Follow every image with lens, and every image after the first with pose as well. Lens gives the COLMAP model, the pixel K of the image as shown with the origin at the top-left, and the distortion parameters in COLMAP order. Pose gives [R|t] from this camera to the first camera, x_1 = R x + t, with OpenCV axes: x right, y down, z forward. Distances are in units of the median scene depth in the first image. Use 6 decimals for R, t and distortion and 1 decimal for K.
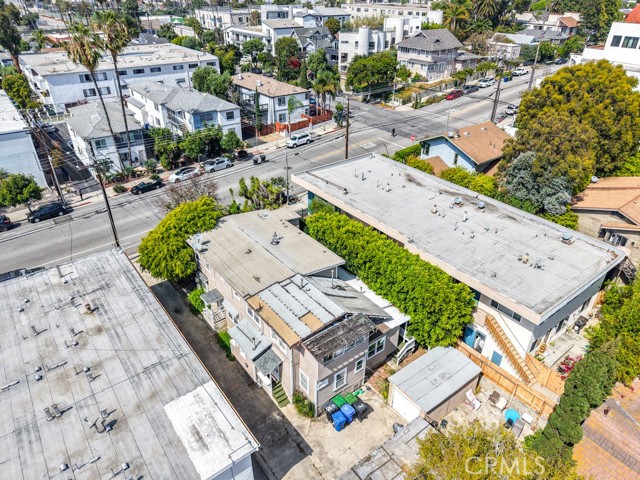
lens RADIAL K [[432.5, 0, 320.7], [0, 432.5, 239.5], [0, 0, 1]] dist [0.006335, 0.000953]
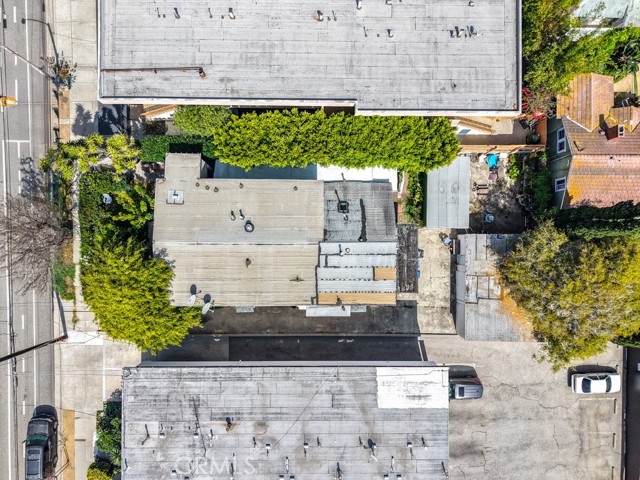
lens RADIAL K [[432.5, 0, 319.1], [0, 432.5, 241.2], [0, 0, 1]] dist [0.006335, 0.000953]
pose [[0.613098, -0.789930, 0.011062, -0.071815], [0.387343, 0.312778, 0.867258, -0.865062], [-0.688532, -0.527429, 0.497737, 0.630197]]
